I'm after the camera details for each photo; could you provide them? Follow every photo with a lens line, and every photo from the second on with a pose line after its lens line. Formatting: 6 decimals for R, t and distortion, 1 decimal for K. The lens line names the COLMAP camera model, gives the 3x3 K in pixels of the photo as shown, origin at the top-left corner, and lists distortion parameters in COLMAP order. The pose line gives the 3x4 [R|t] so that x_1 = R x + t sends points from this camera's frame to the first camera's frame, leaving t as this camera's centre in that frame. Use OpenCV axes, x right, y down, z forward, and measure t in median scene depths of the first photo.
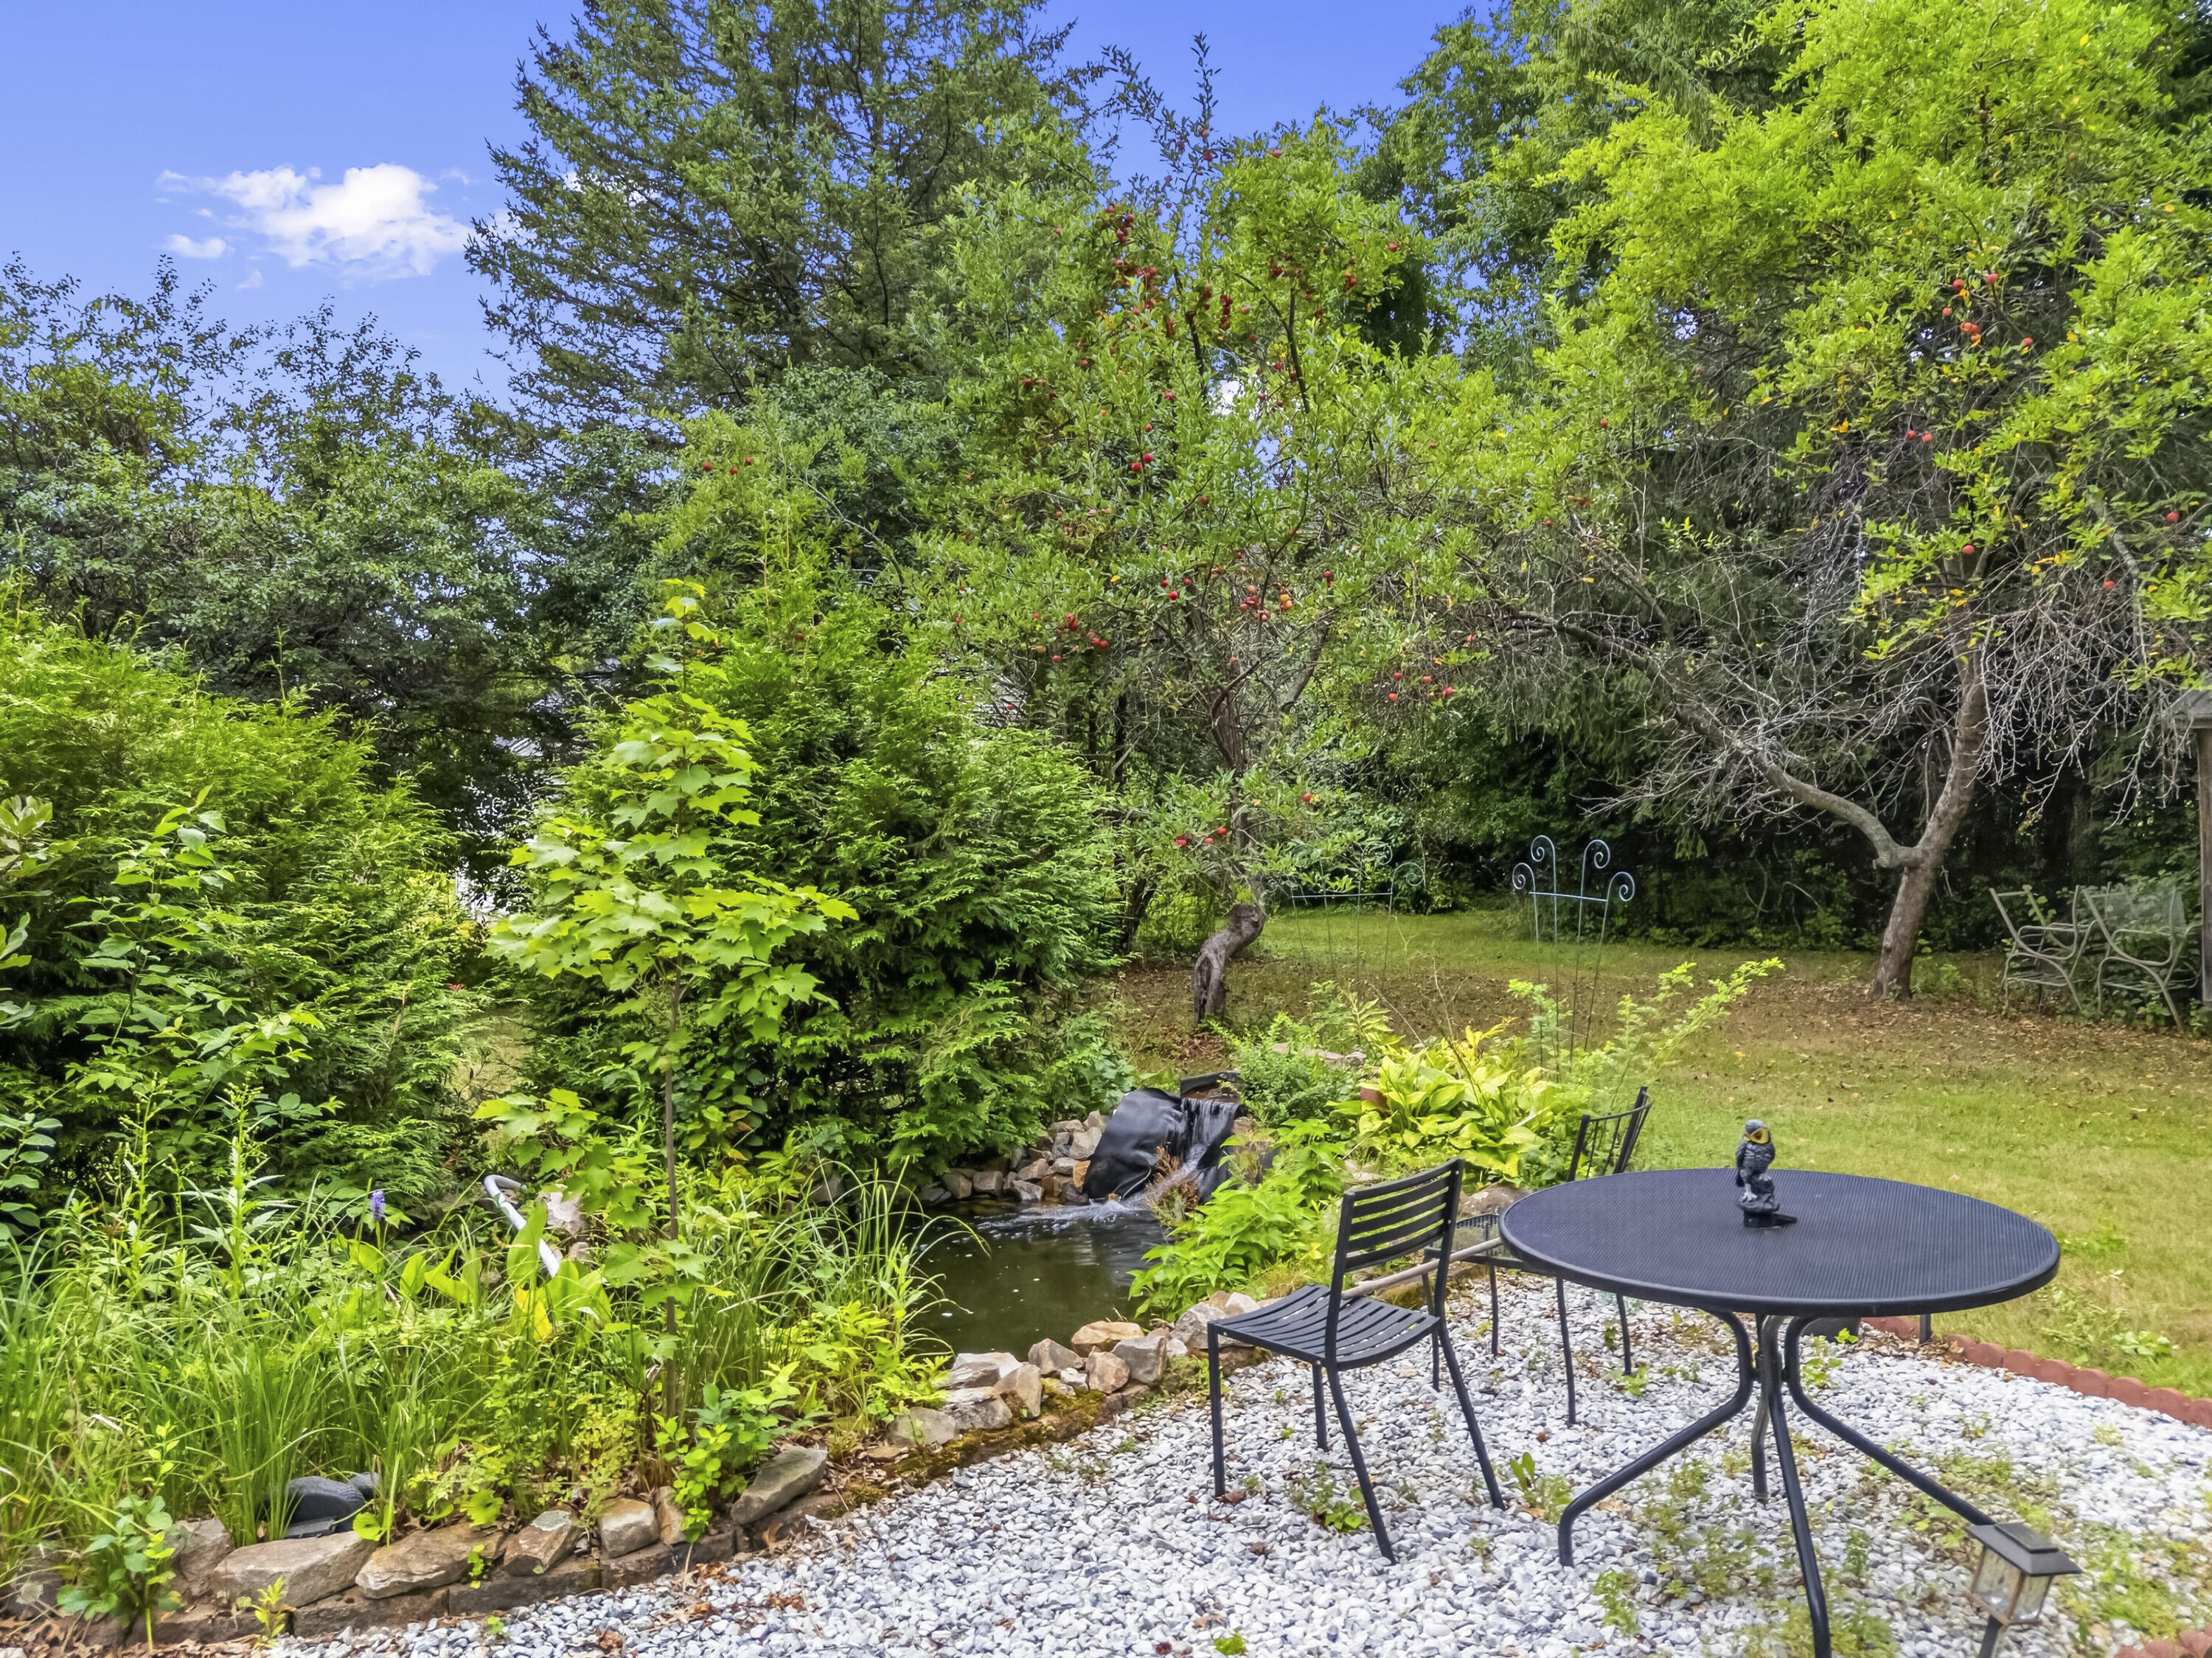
lens RADIAL K [[1633.8, 0, 1112.2], [0, 1633.8, 832.4], [0, 0, 1]] dist [0.055338, -0.045258]
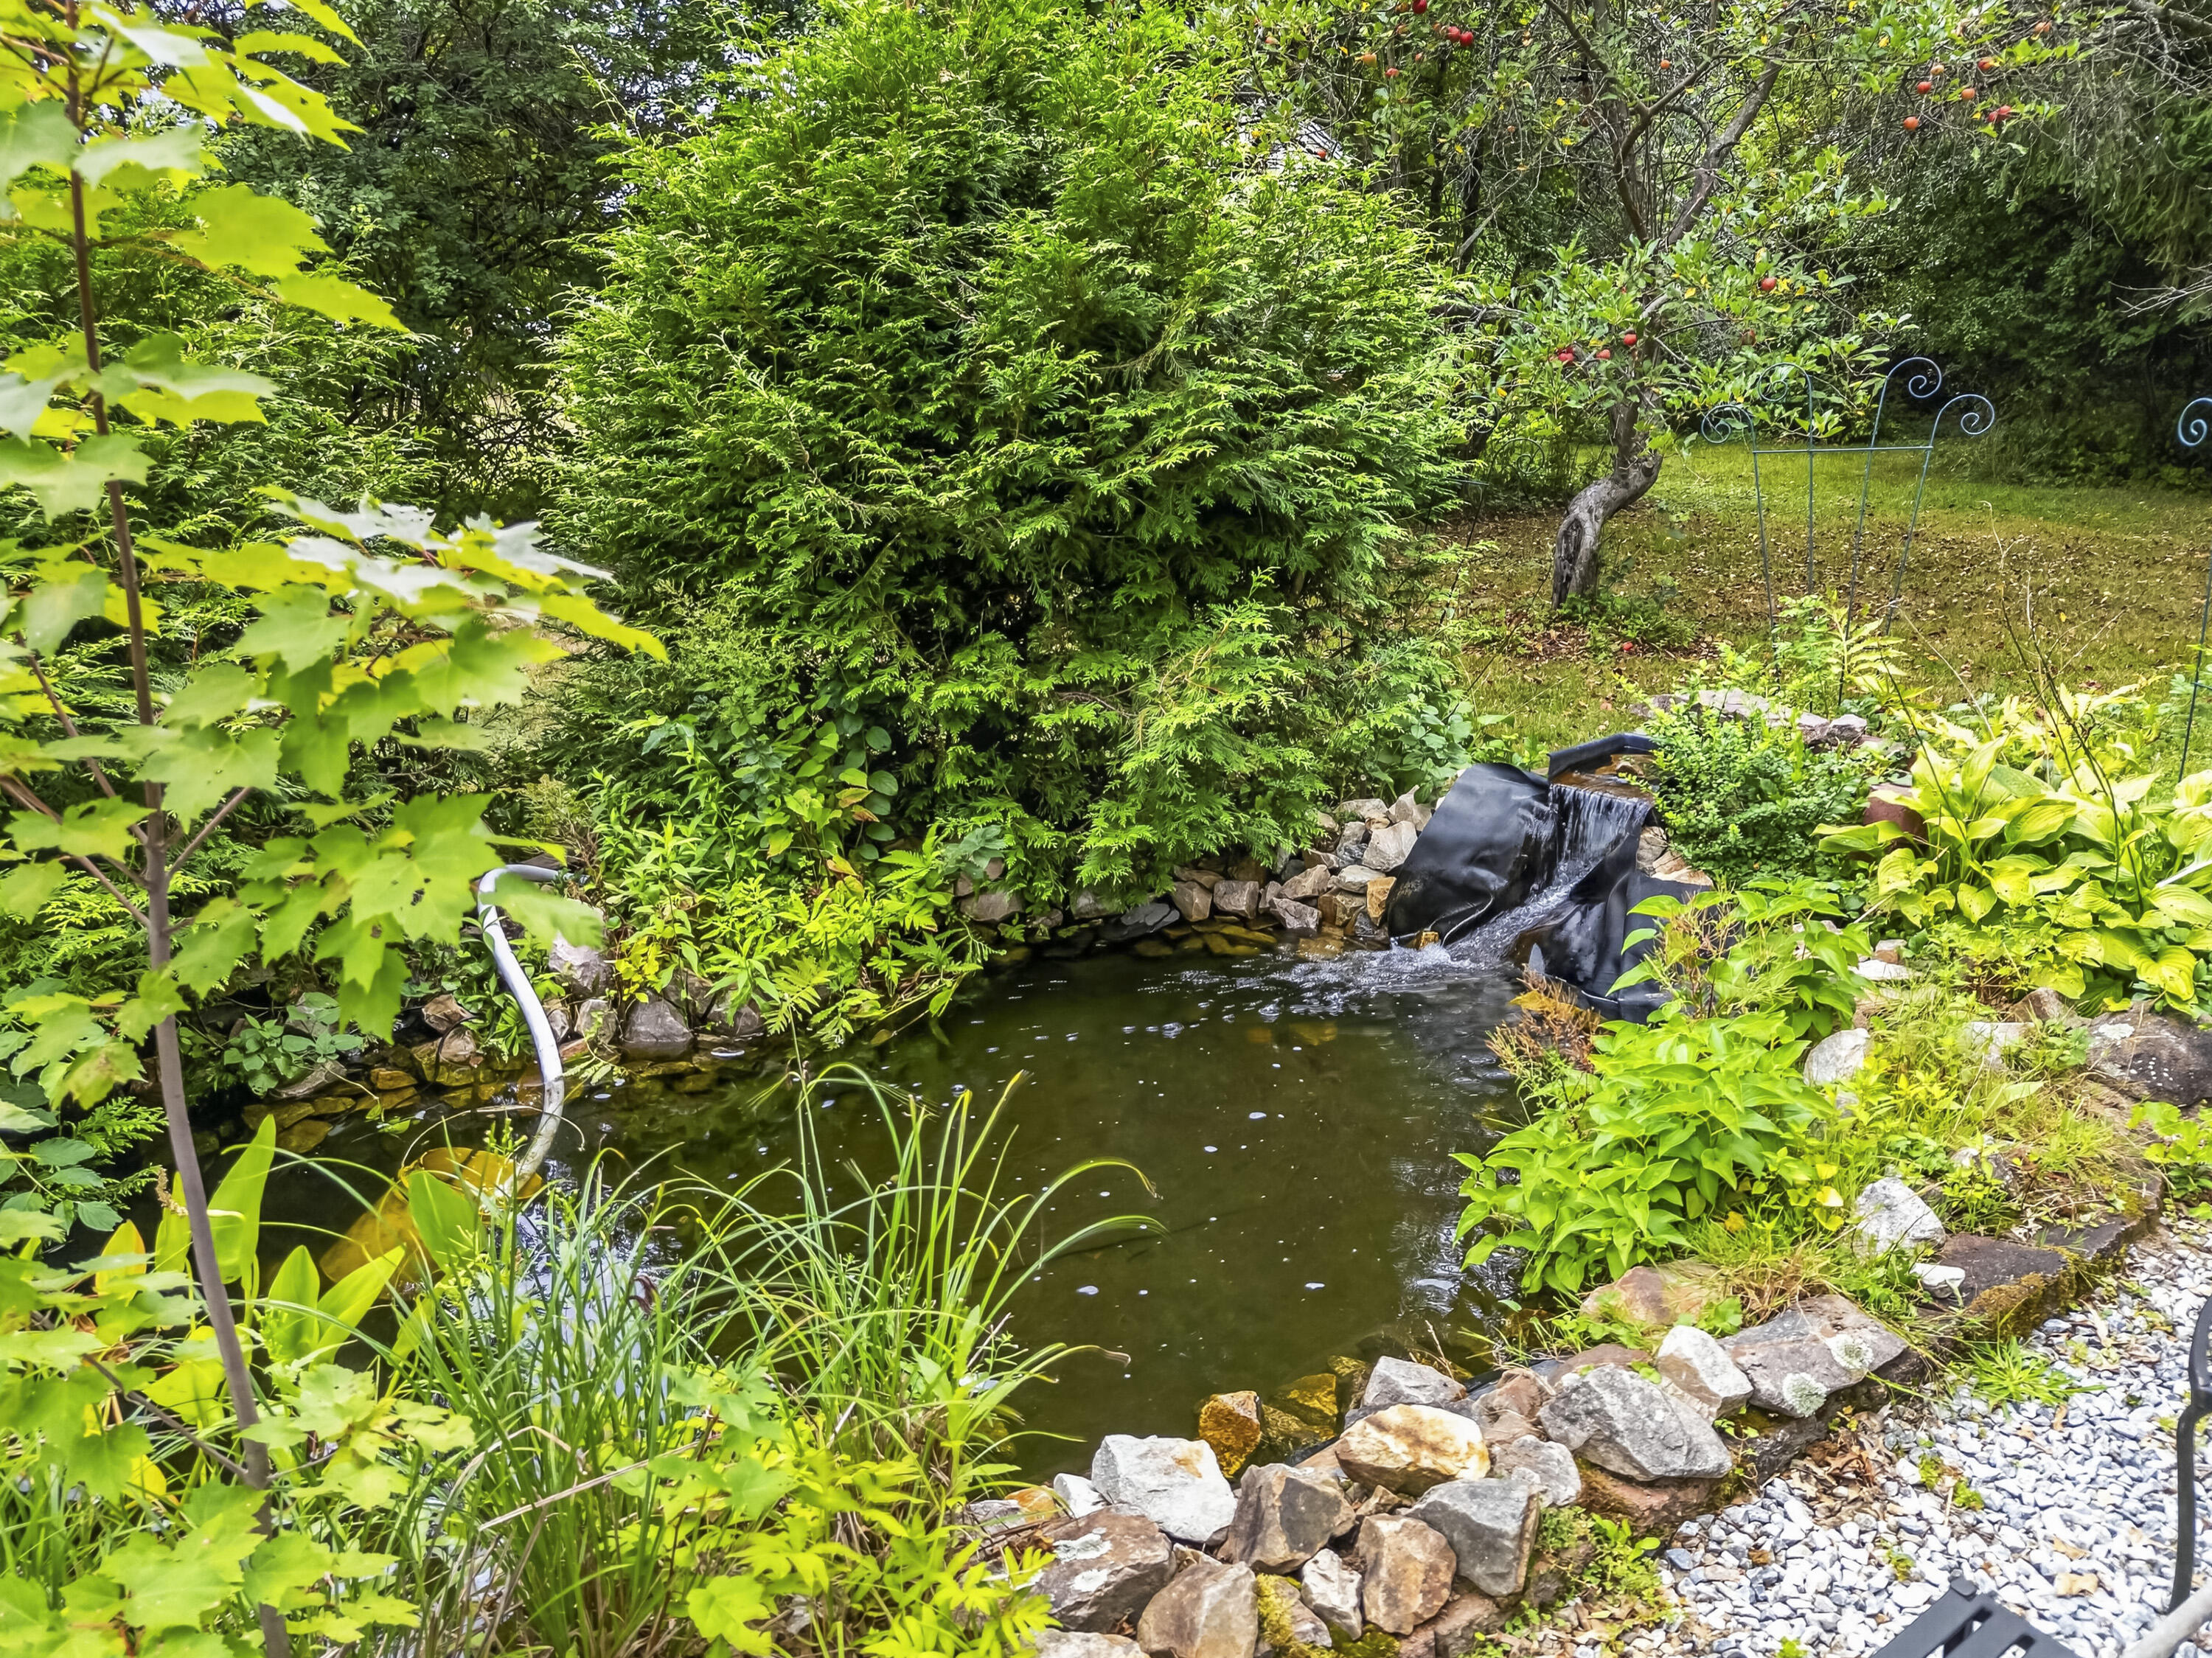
lens RADIAL K [[1633.8, 0, 1087.6], [0, 1633.8, 835.8], [0, 0, 1]] dist [0.055338, -0.045258]
pose [[0.979059, 0.059733, -0.194614, -0.008228], [-0.001002, 0.957386, 0.288810, -0.000979], [0.203572, -0.282567, 0.937398, 0.393457]]
